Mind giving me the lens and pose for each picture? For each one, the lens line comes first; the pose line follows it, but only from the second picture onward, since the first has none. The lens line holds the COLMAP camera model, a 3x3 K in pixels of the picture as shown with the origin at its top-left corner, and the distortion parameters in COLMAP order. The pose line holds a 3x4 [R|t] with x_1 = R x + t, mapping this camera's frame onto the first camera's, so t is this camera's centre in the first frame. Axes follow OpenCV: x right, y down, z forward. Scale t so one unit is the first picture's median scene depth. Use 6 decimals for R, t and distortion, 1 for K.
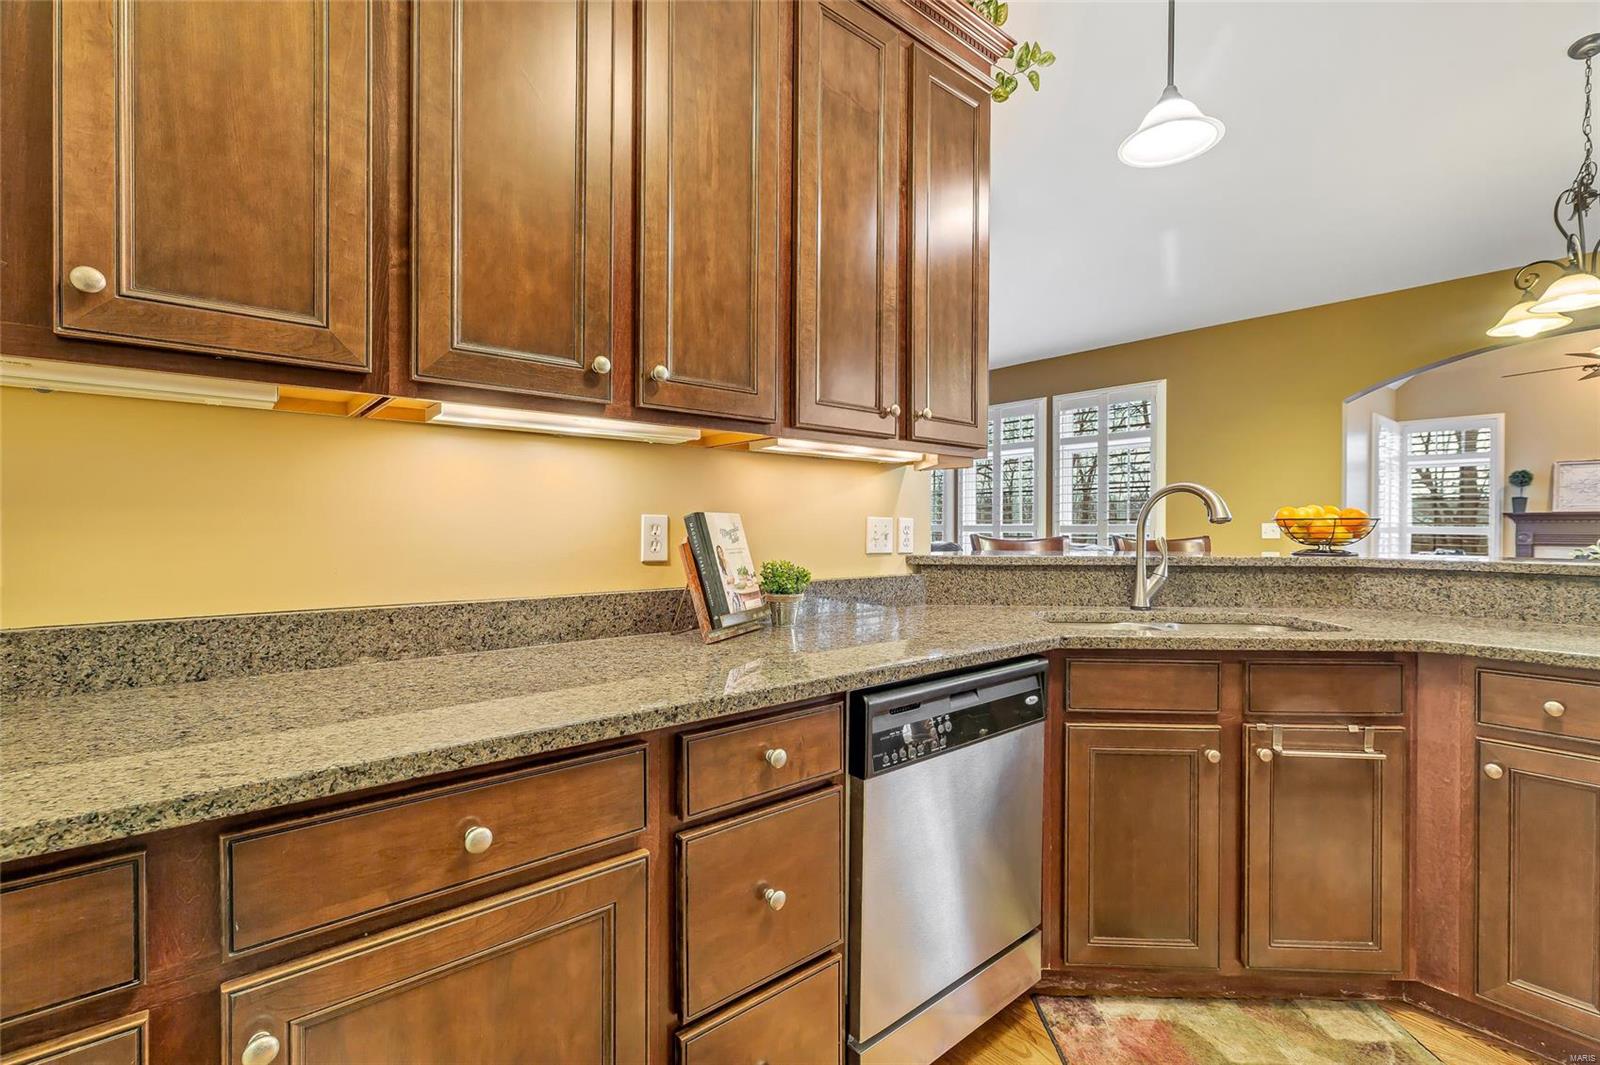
lens RADIAL K [[723.4, 0, 800.0], [0, 723.4, 532.5], [0, 0, 1]] dist [0.002988, 0.000532]
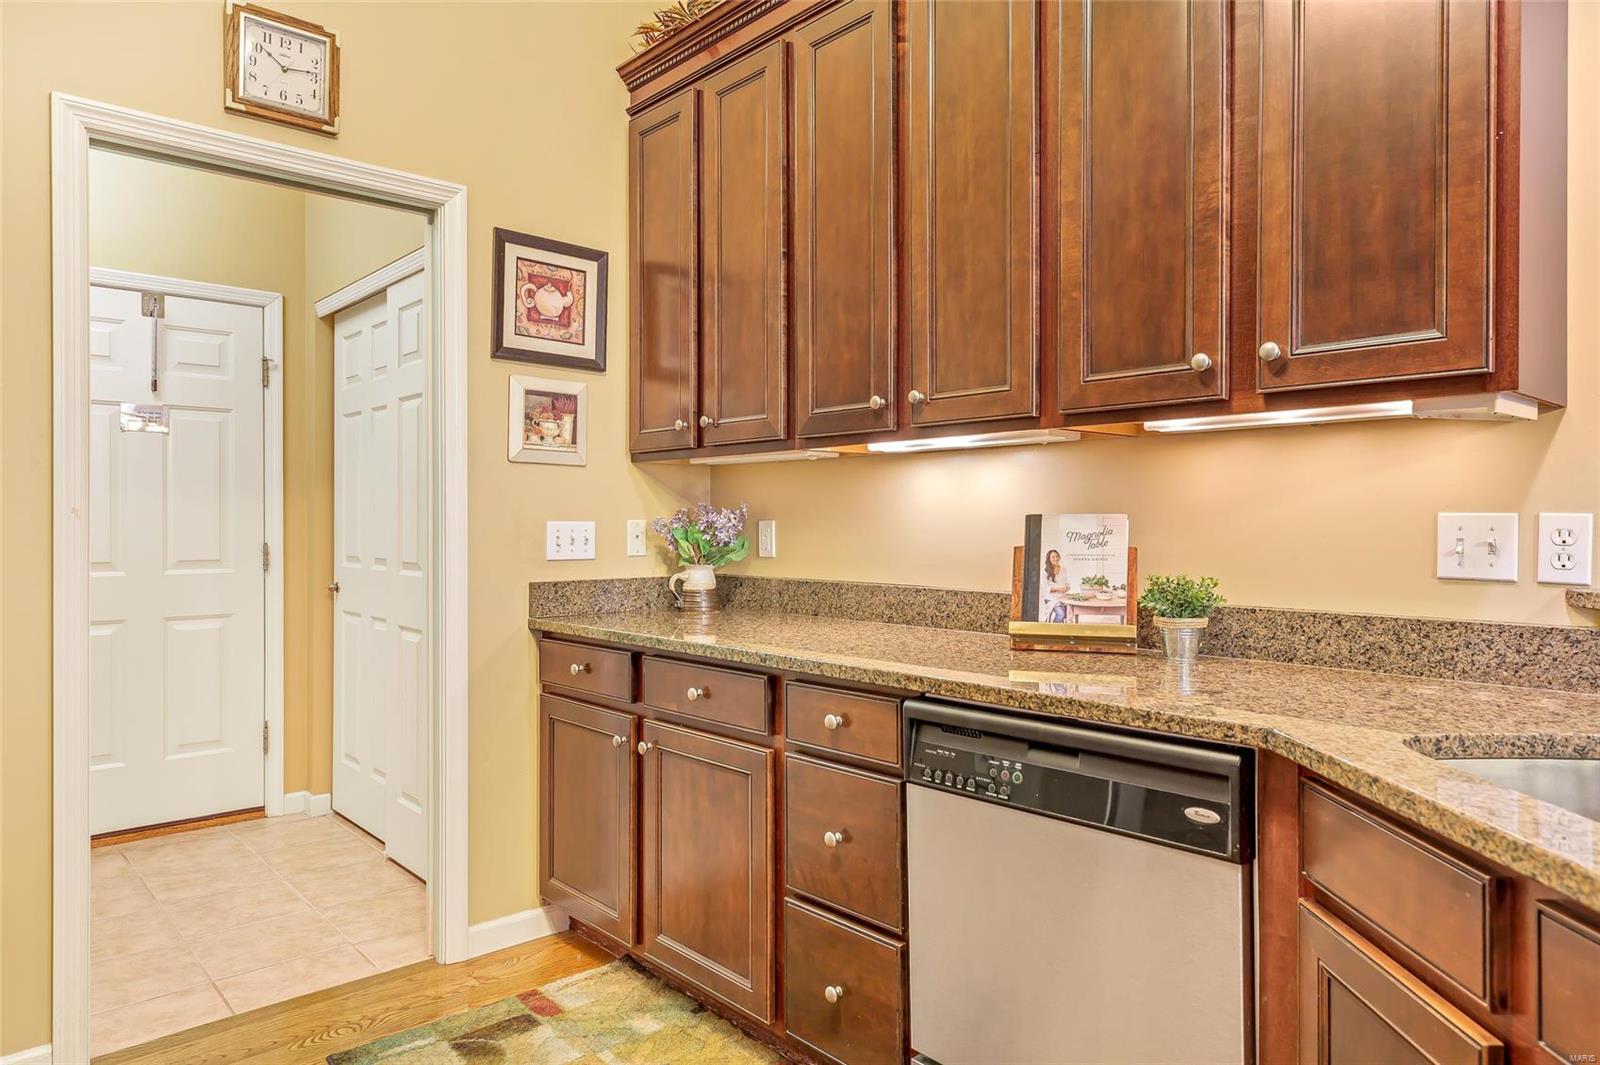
lens RADIAL K [[995.4, 0, 800.0], [0, 995.4, 532.5], [0, 0, 1]] dist [0.016568, 0.000518]
pose [[0.031458, 0.006362, -0.999485, 0.827767], [-0.007769, 0.999951, 0.006120, -0.006968], [0.999475, 0.007572, 0.031506, 0.455339]]
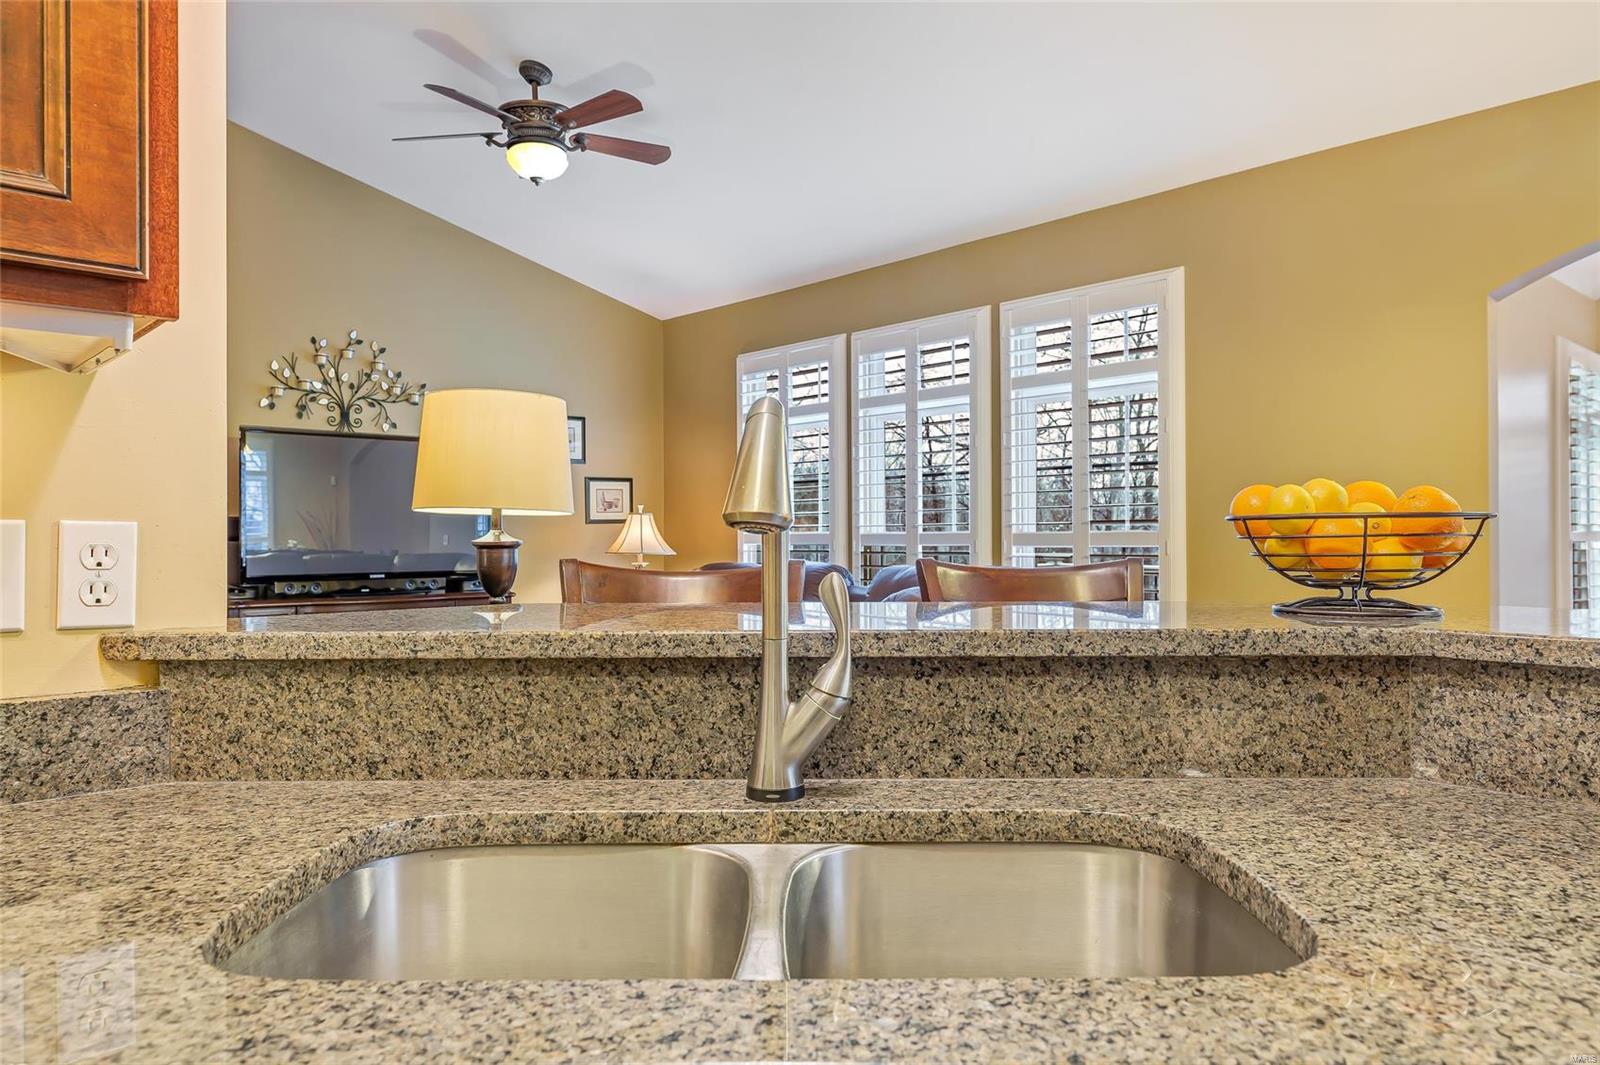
lens RADIAL K [[1073.9, 0, 803.7], [0, 1073.9, 527.5], [0, 0, 1]] dist [0.012219, 0.002228]
pose [[0.999021, -0.006804, 0.043716, 0.450195], [0.007474, 0.999857, -0.015192, -0.007258], [-0.043607, 0.015504, 0.998928, 0.496725]]
